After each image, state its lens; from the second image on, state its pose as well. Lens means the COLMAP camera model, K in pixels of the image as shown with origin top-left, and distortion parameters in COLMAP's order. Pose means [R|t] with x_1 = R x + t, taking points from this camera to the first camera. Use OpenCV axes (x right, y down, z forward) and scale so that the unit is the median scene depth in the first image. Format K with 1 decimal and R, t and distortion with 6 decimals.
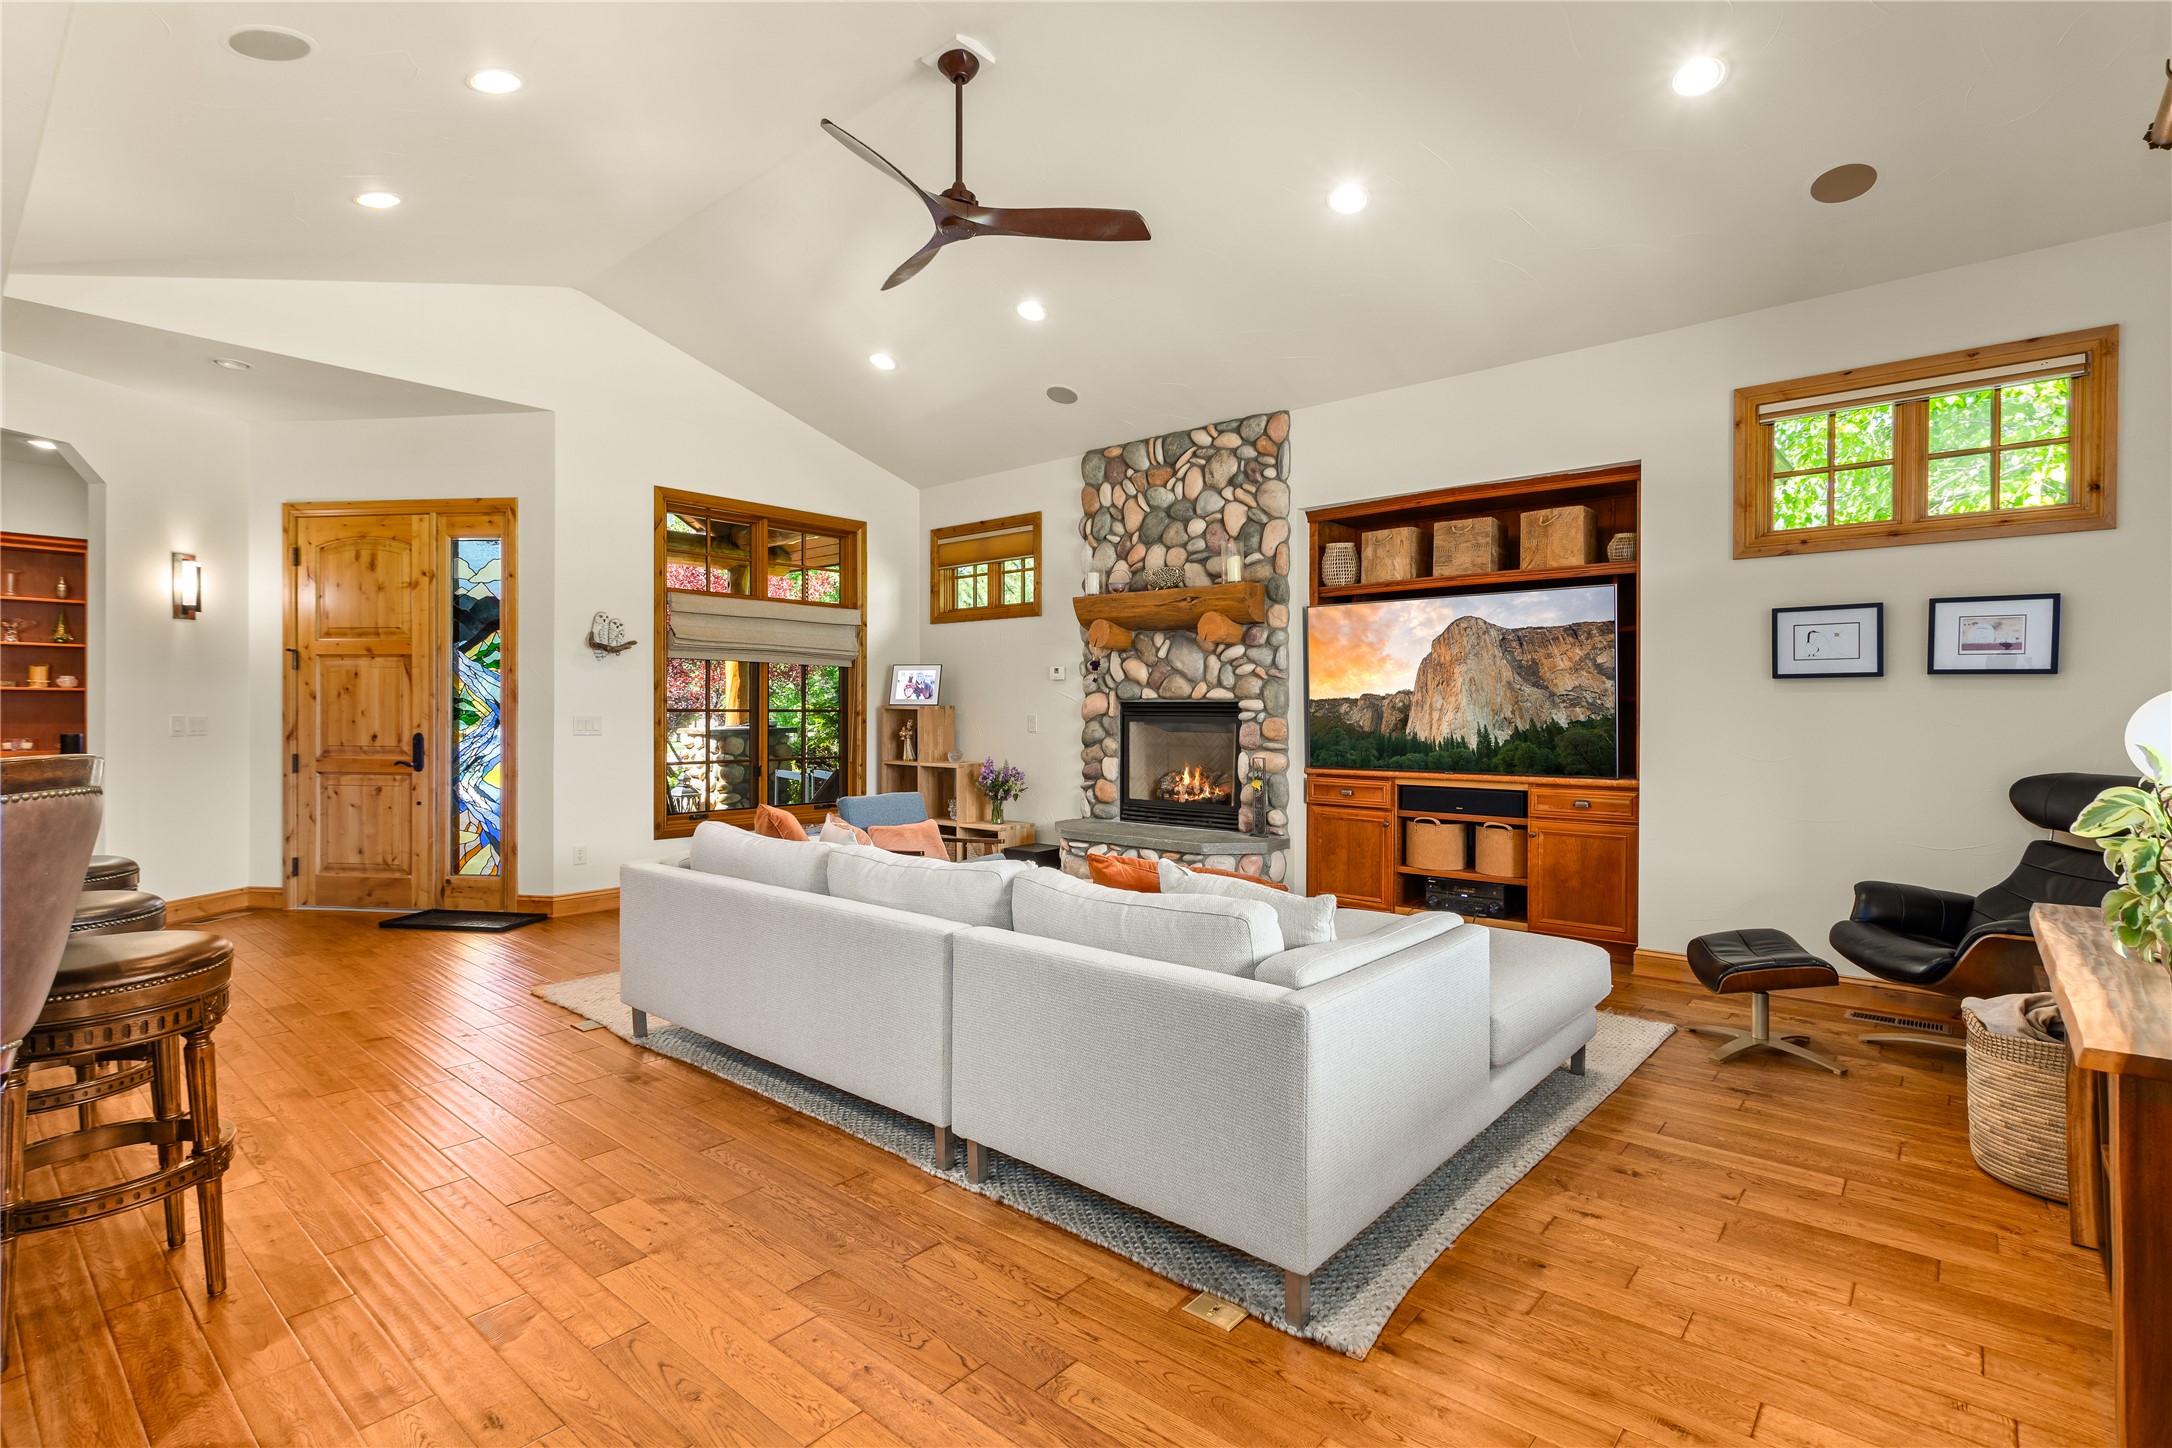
lens RADIAL K [[1030.0, 0, 1092.2], [0, 1030.0, 714.2], [0, 0, 1]] dist [0.000763, 0.000647]
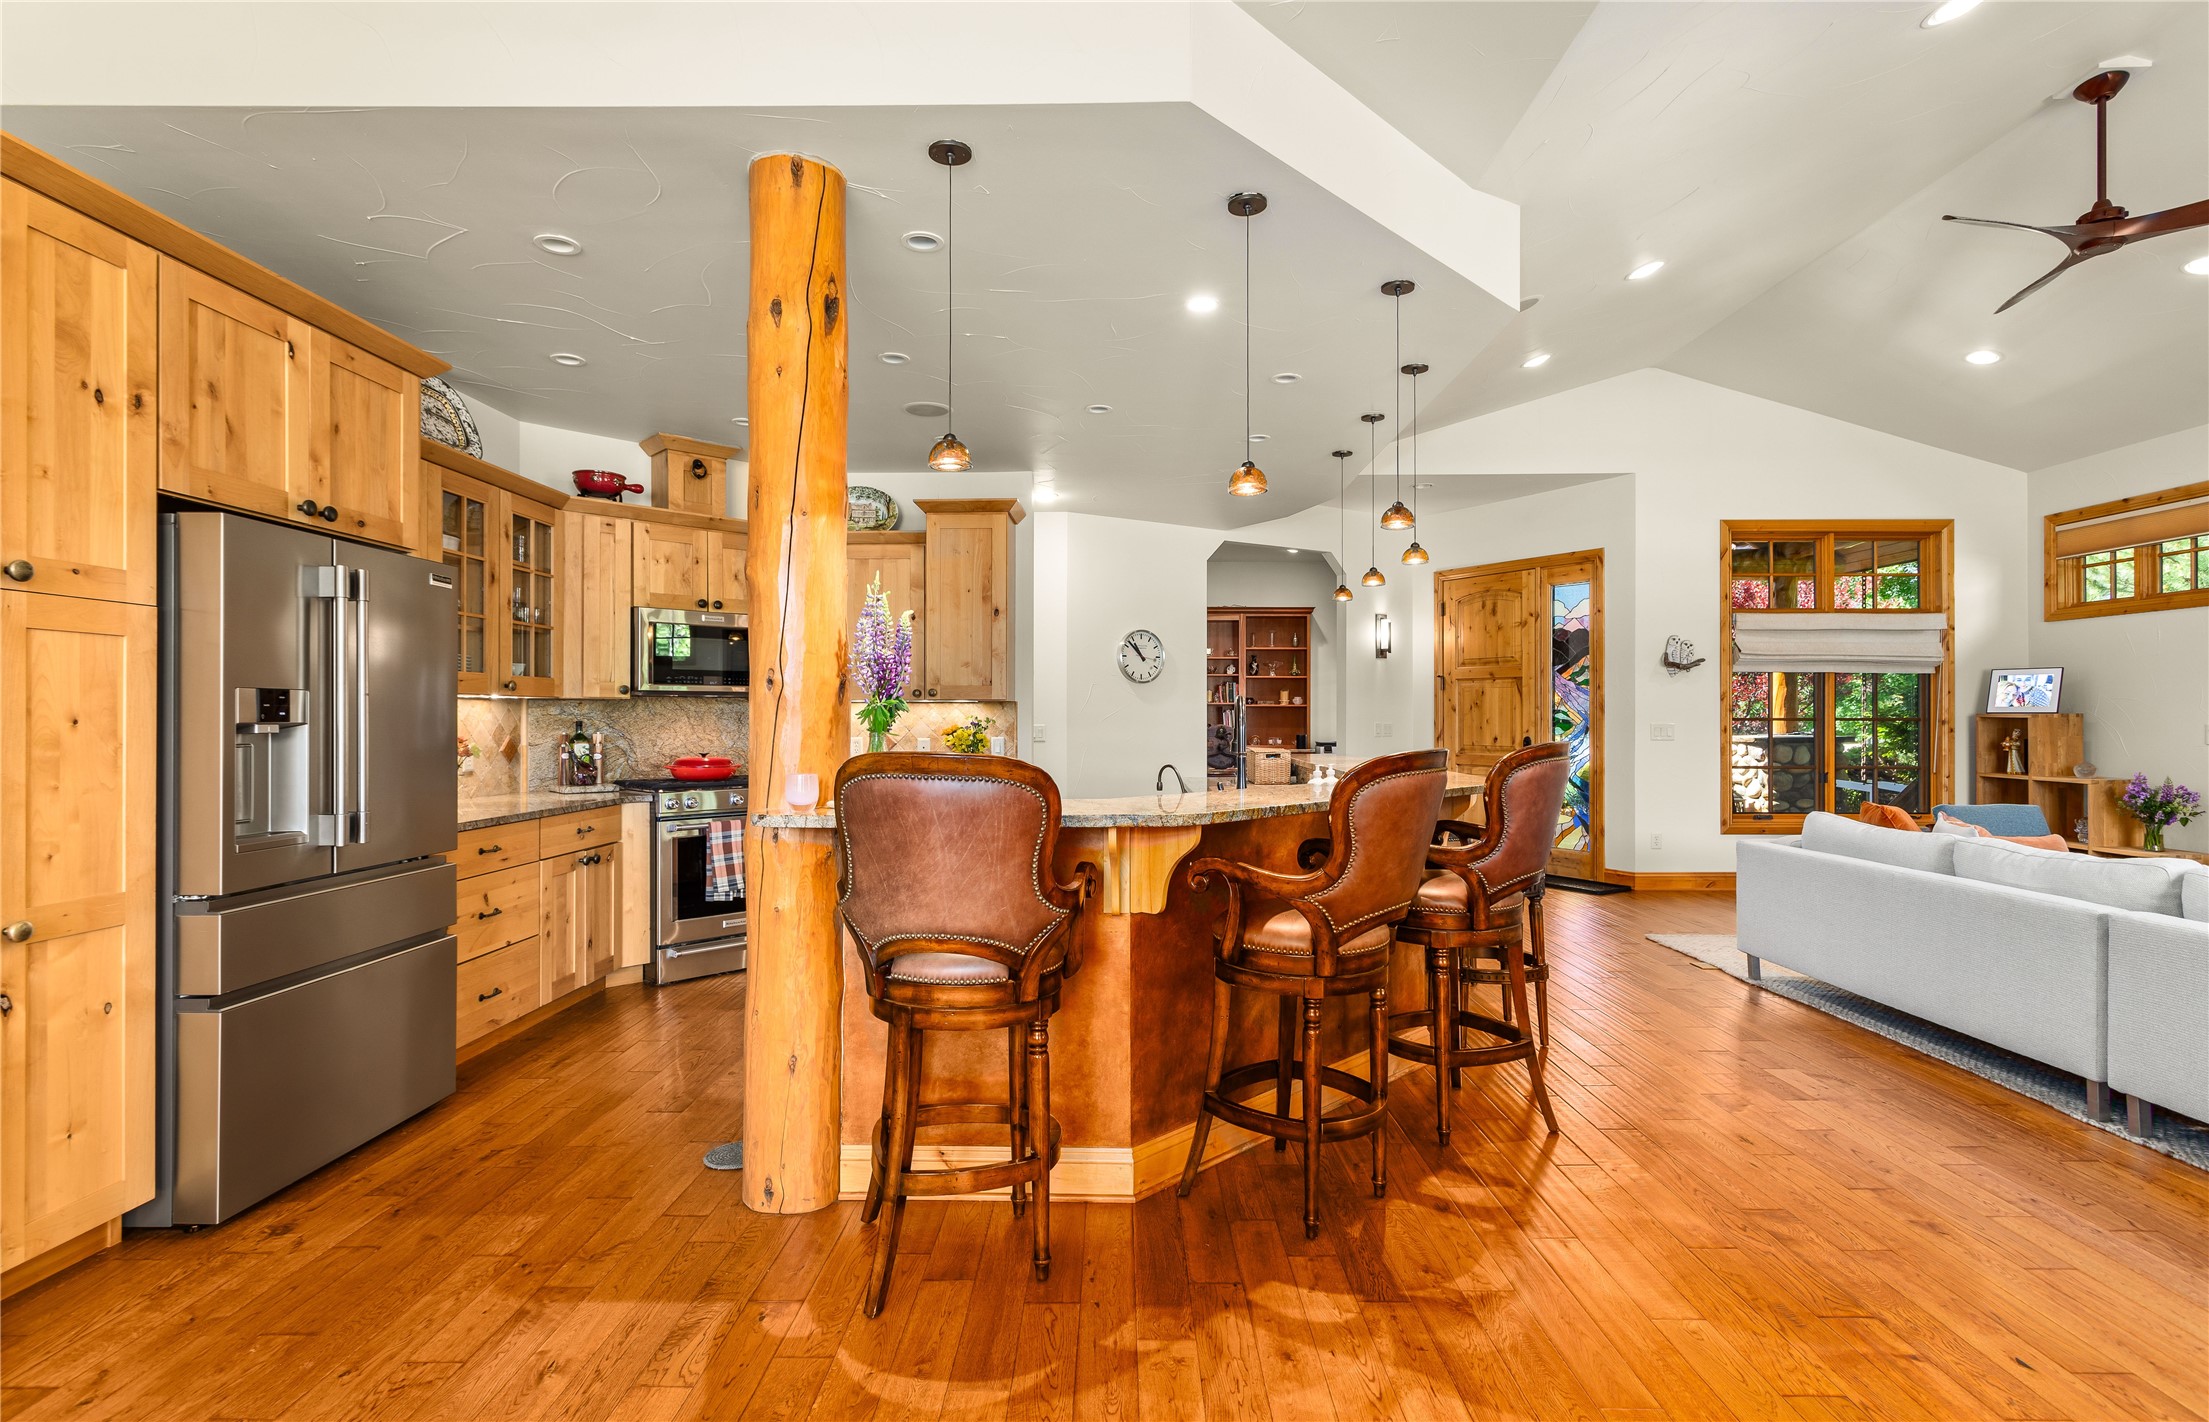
lens RADIAL K [[1041.3, 0, 1104.9], [0, 1041.3, 713.7], [0, 0, 1]] dist [0.002689, 0.000139]
pose [[0.641565, -0.004587, -0.767055, 0.017649], [-0.001780, 0.999971, -0.007469, -0.000055], [0.767067, 0.006157, 0.641538, -0.260359]]
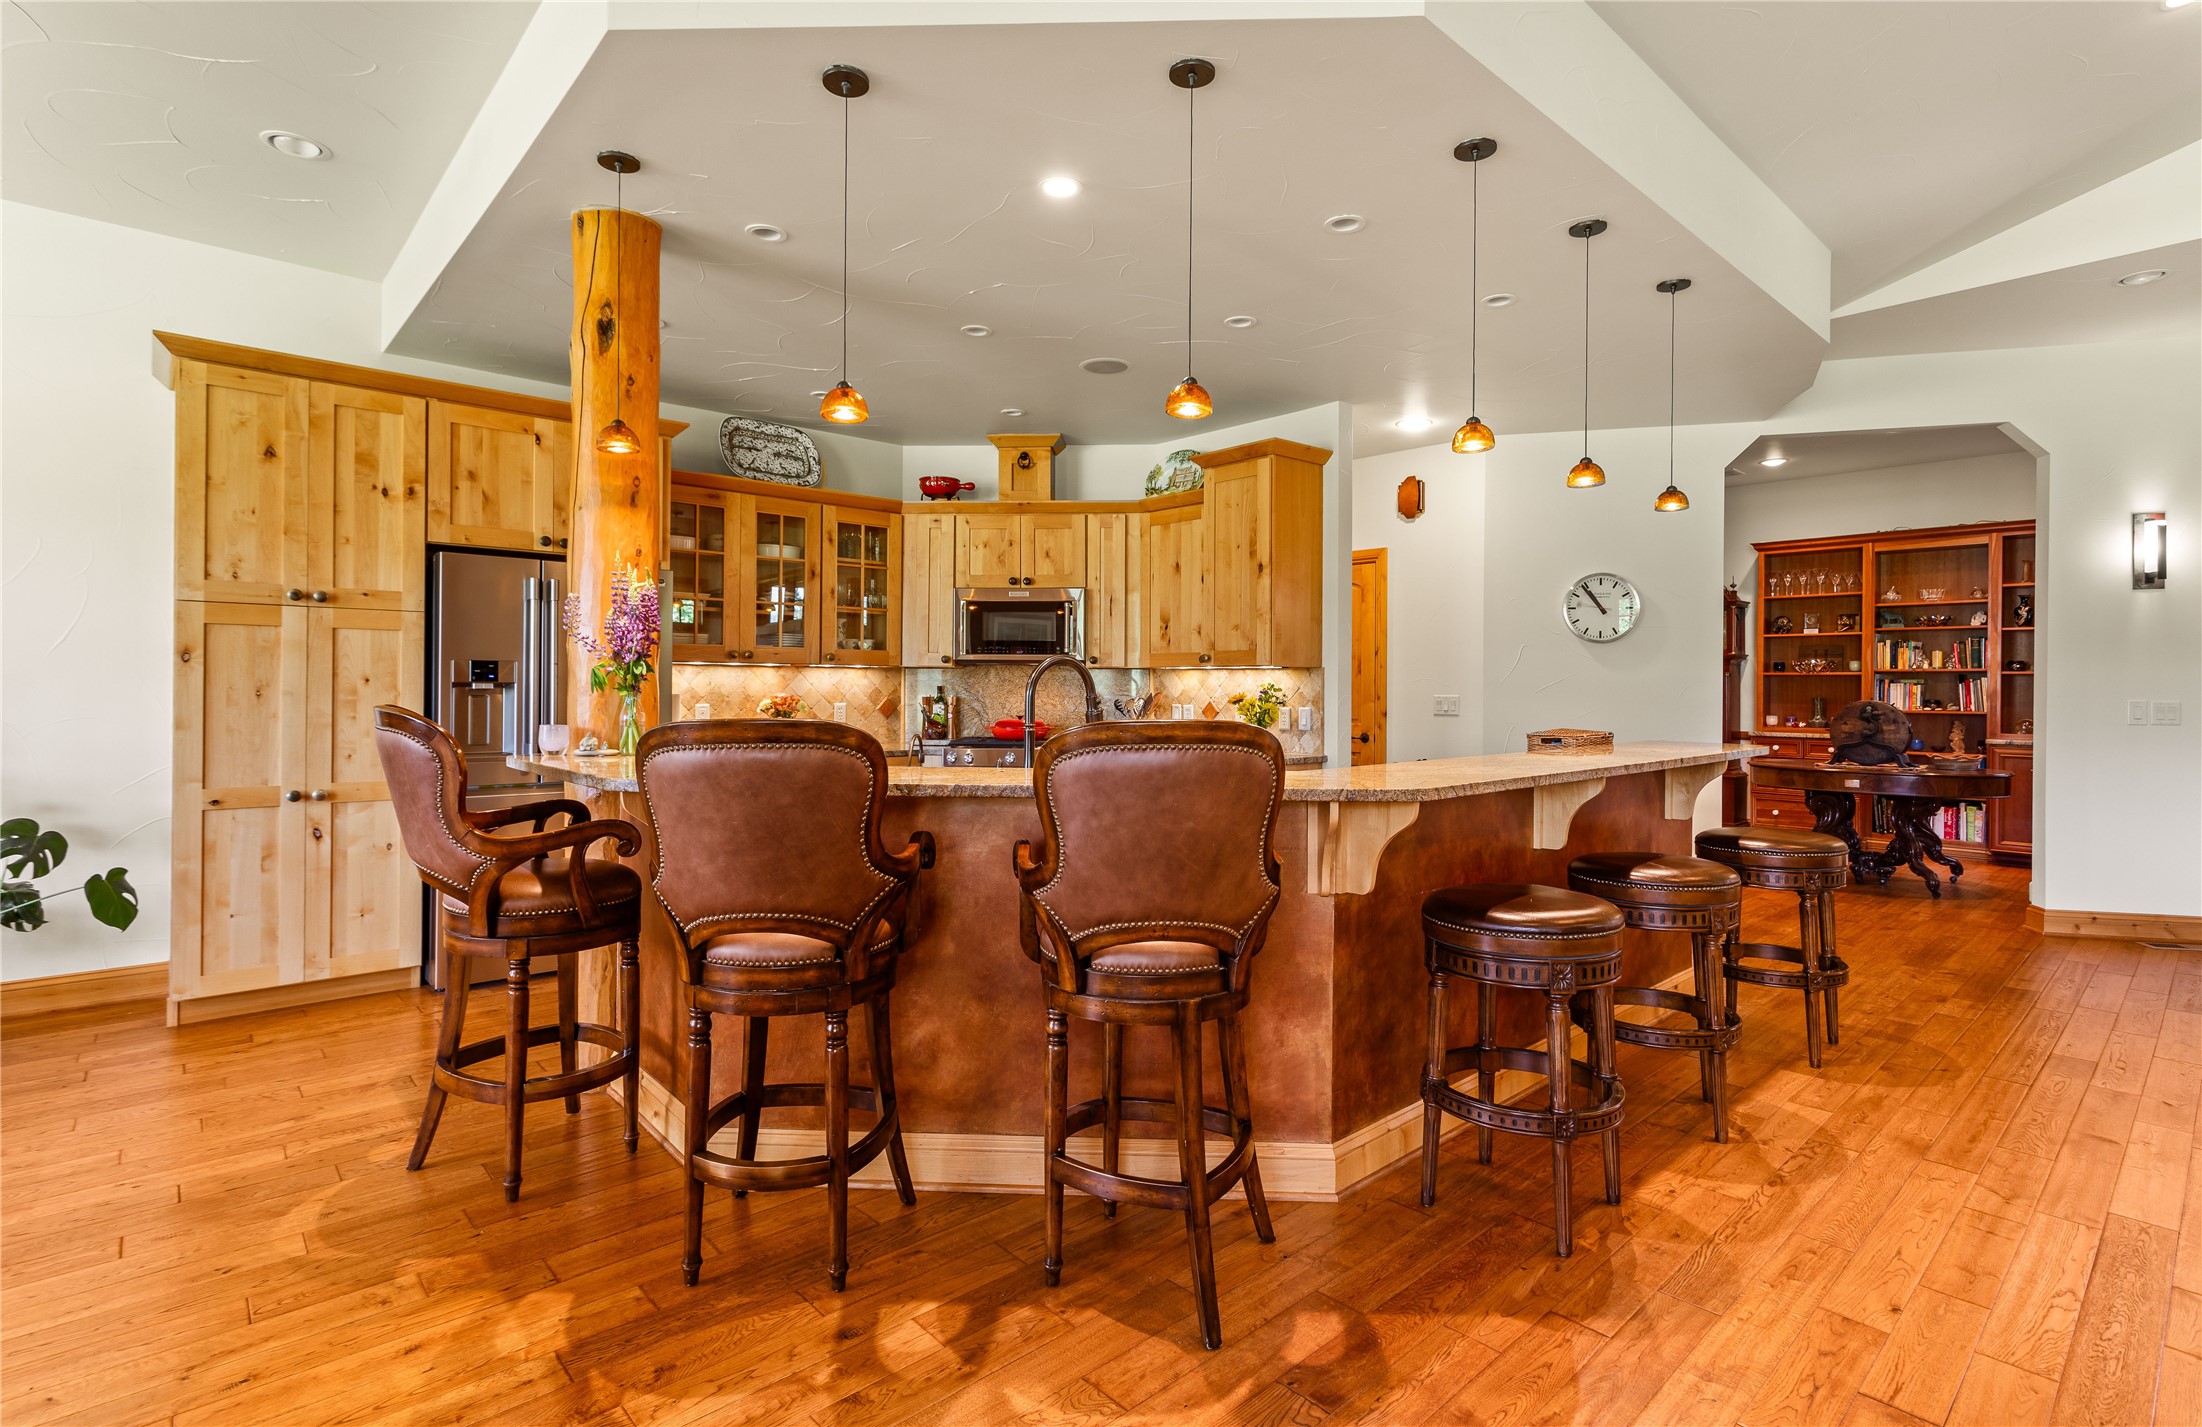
lens RADIAL K [[1039.1, 0, 1099.8], [0, 1039.1, 685.8], [0, 0, 1]] dist [0.000651, 0.000283]
pose [[-0.123726, -0.001447, -0.992315, 0.084824], [-0.011807, 0.999930, 0.000014, -0.001187], [0.992246, 0.011718, -0.123735, 0.228905]]
